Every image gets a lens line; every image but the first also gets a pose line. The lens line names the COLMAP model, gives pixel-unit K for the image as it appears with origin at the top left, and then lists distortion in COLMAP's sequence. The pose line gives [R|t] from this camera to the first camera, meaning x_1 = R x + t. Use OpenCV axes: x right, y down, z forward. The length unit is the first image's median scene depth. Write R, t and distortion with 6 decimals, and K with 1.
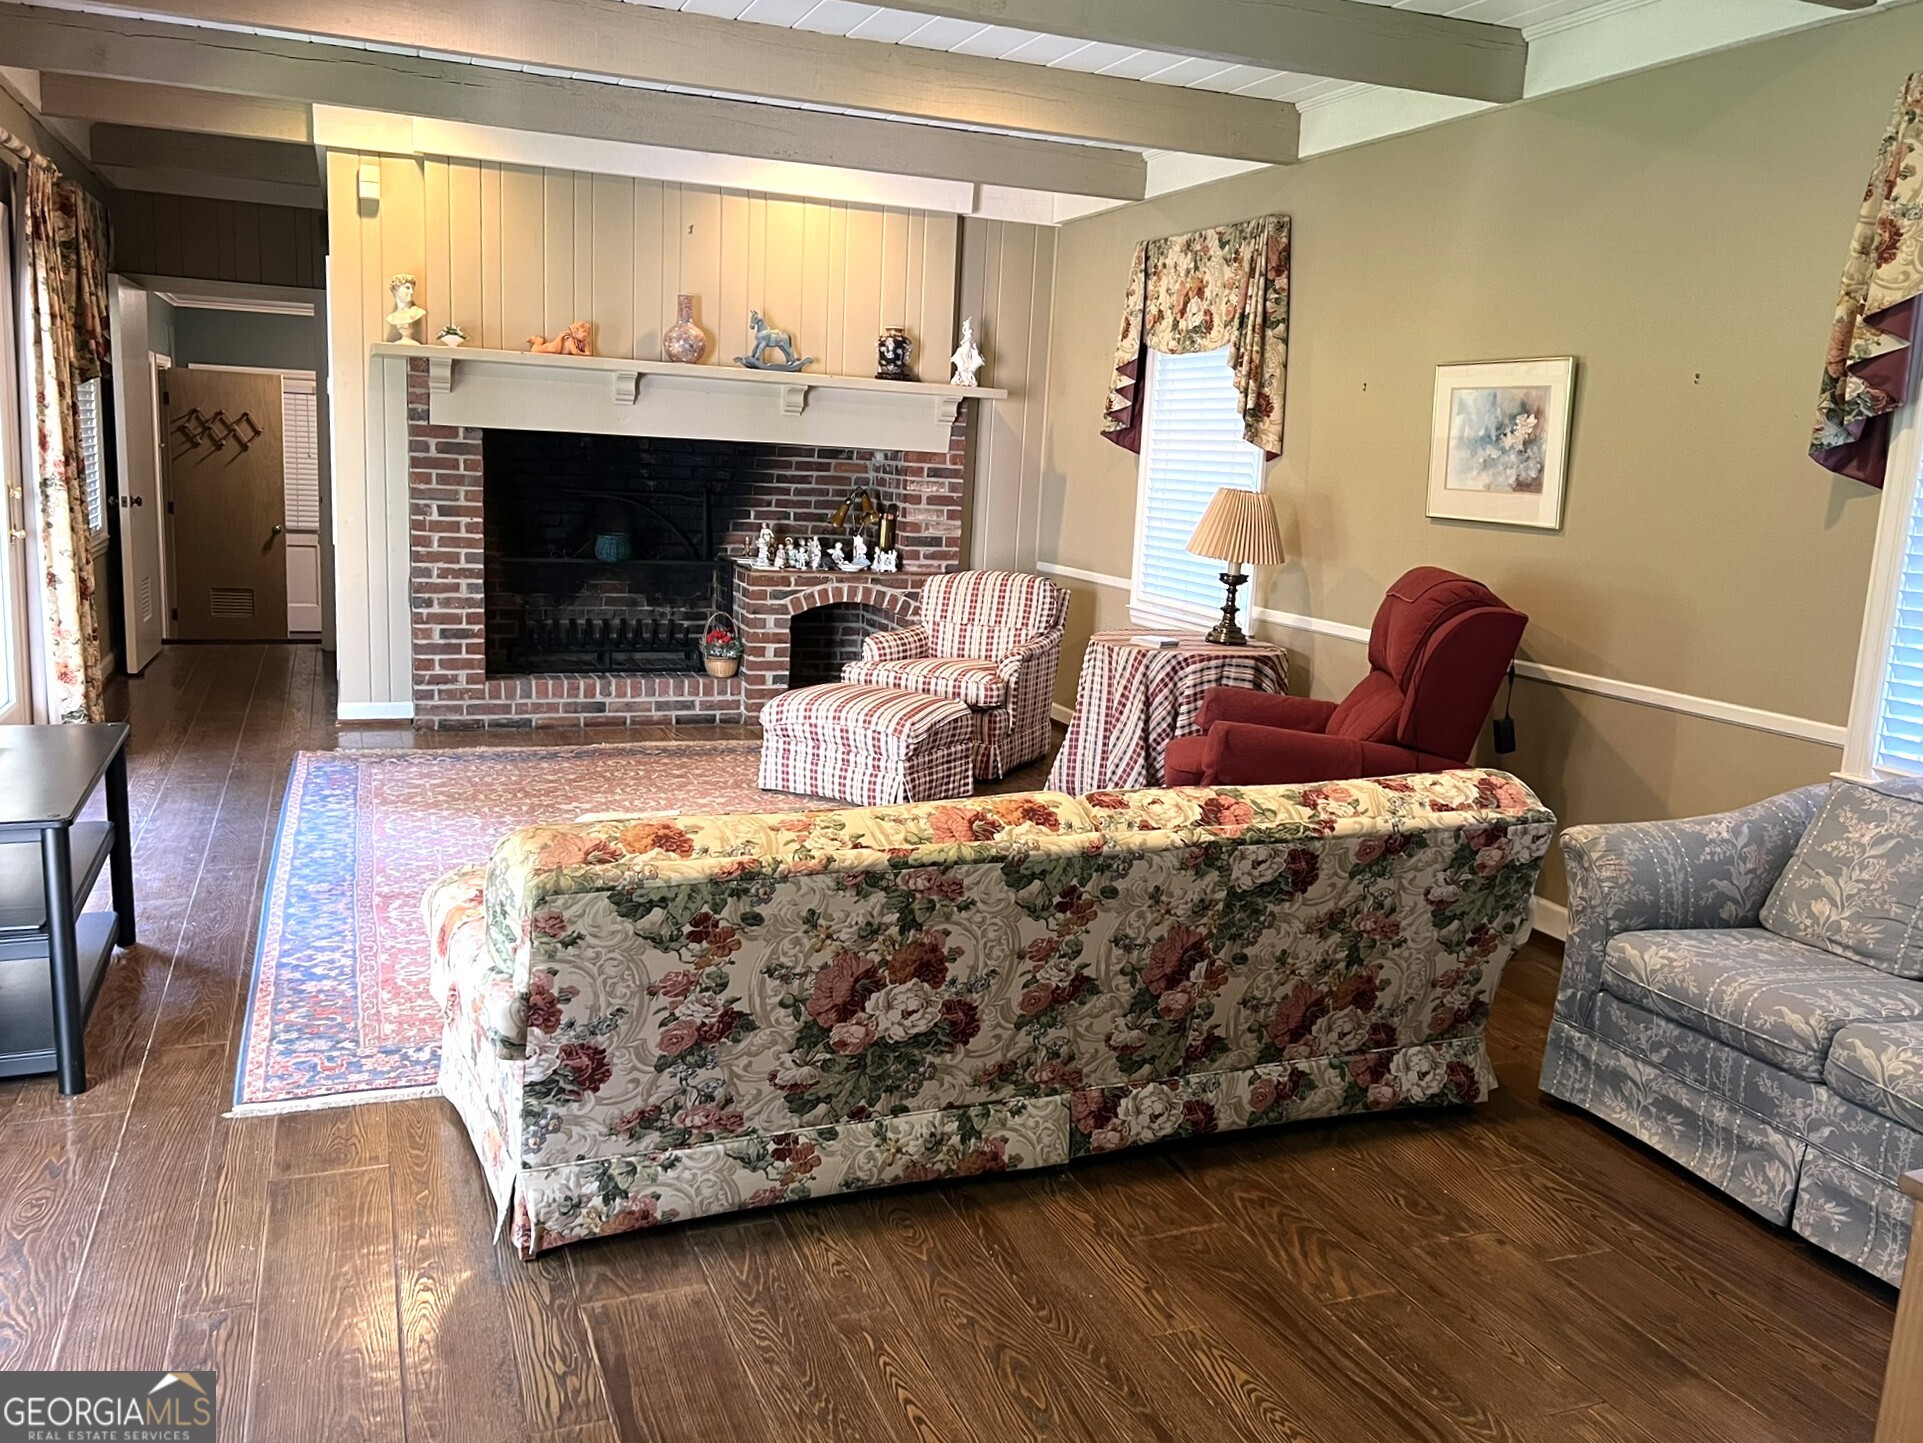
lens RADIAL K [[1551.0, 0, 964.0], [0, 1551.0, 716.5], [0, 0, 1]] dist [0.046016, -0.006876]
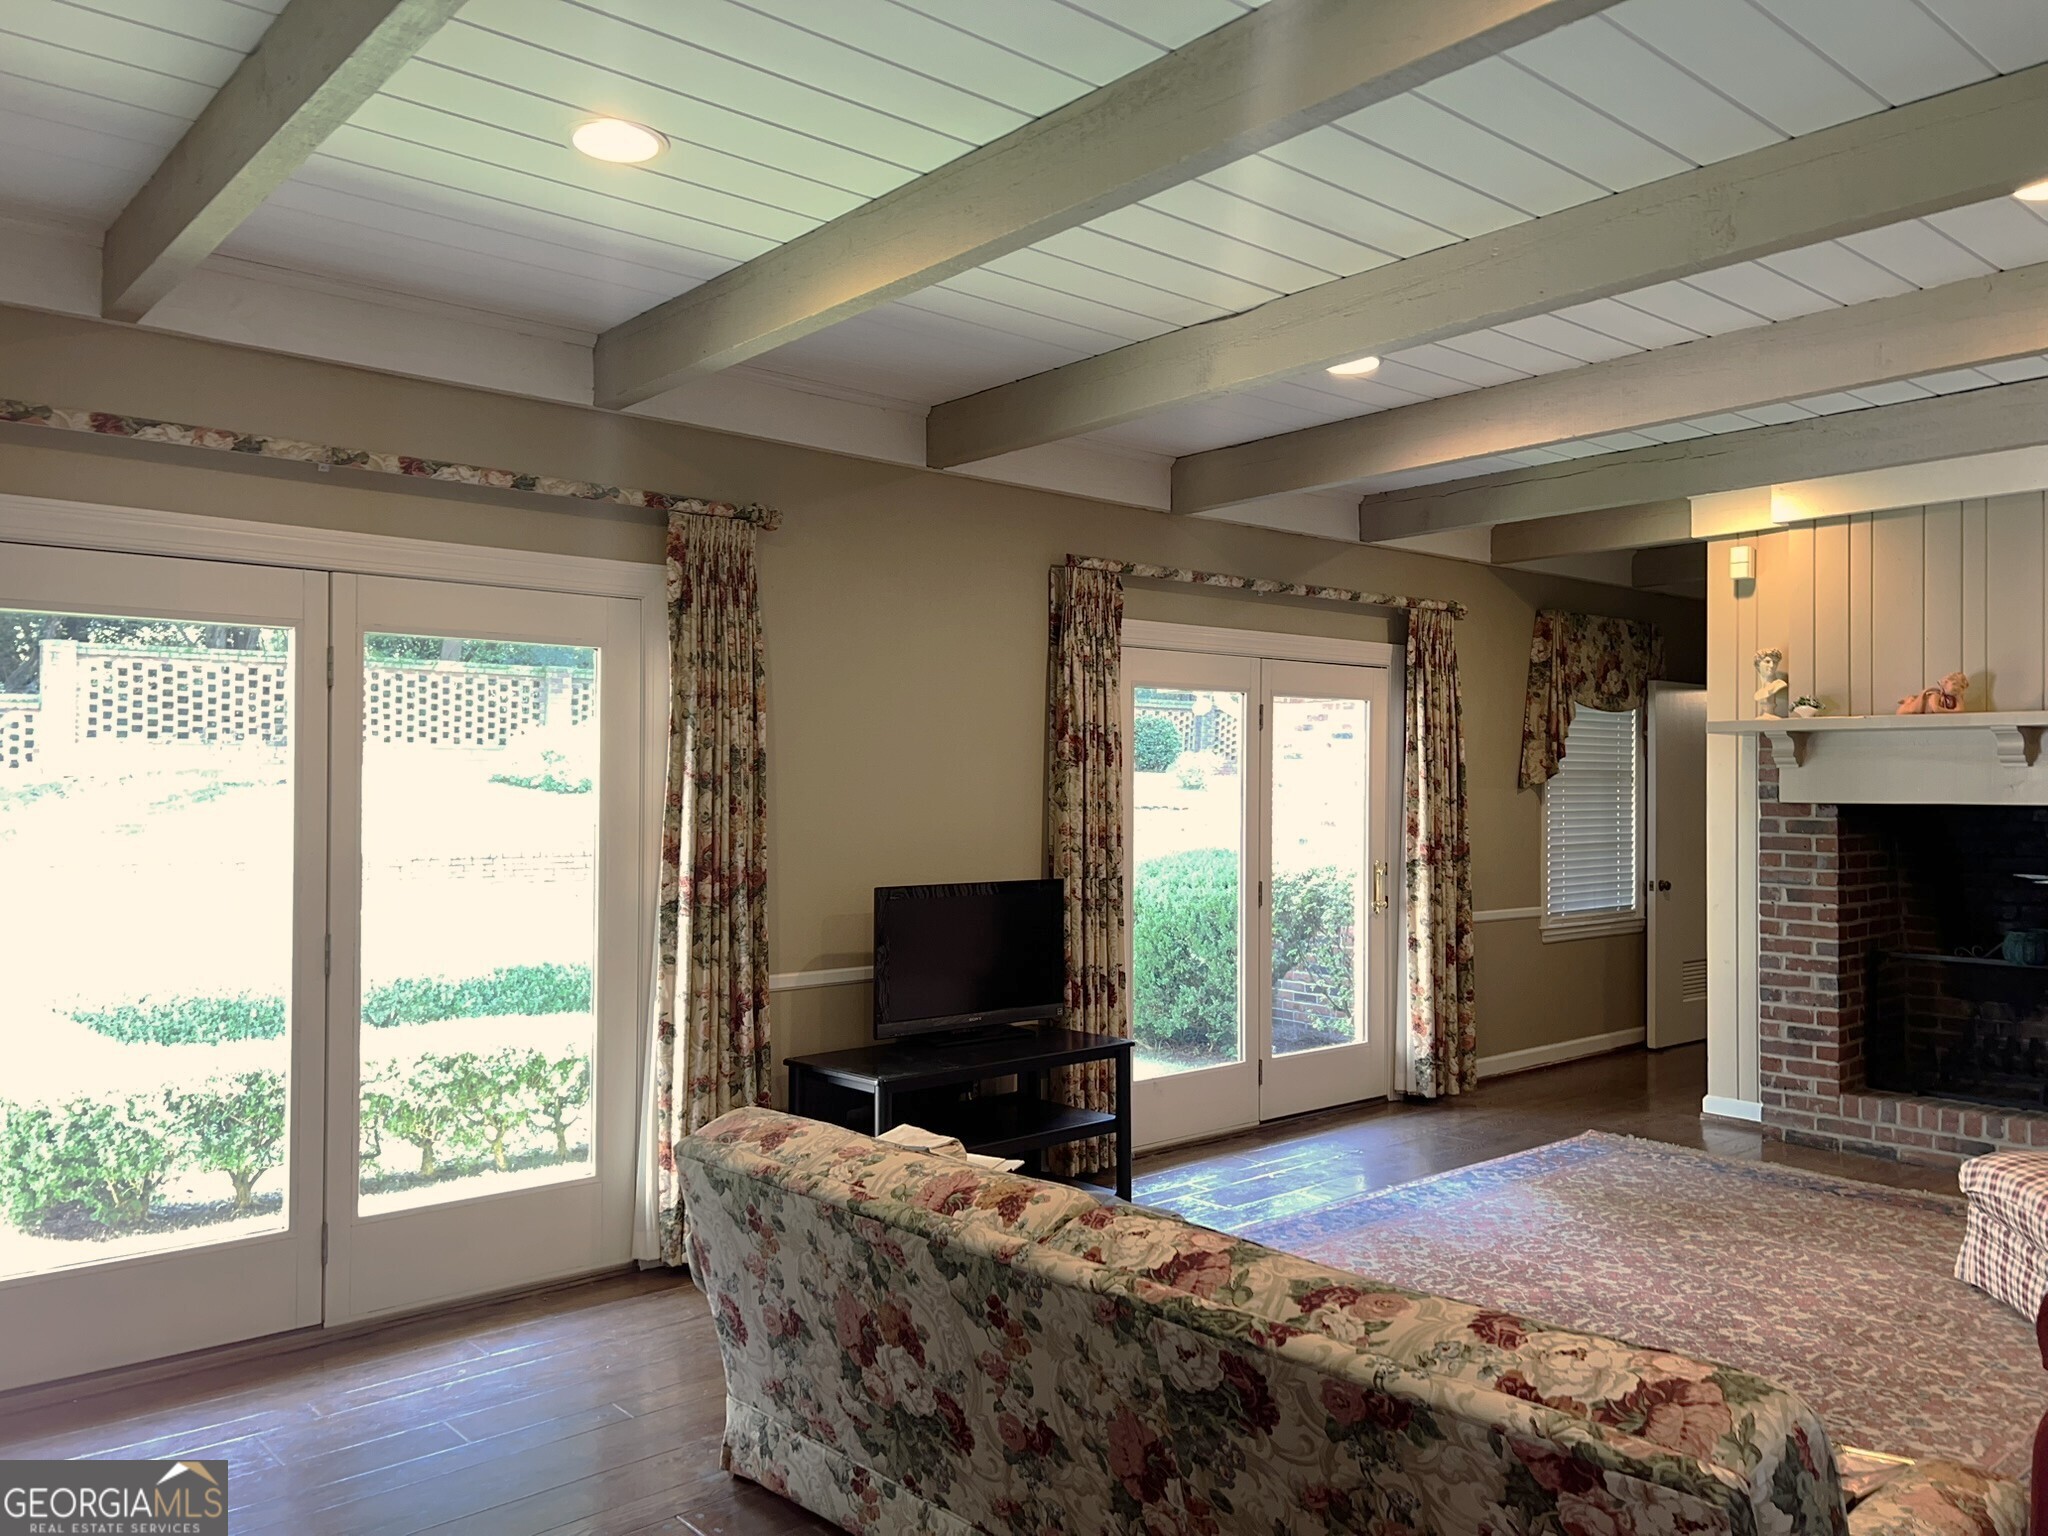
lens RADIAL K [[1554.7, 0, 1024.9], [0, 1554.7, 774.5], [0, 0, 1]] dist [0.001424, -0.002231]
pose [[0.330366, -0.053455, -0.942338, 0.369888], [-0.153668, 0.982028, -0.109580, -0.033370], [0.931260, 0.181008, 0.316214, 0.286807]]
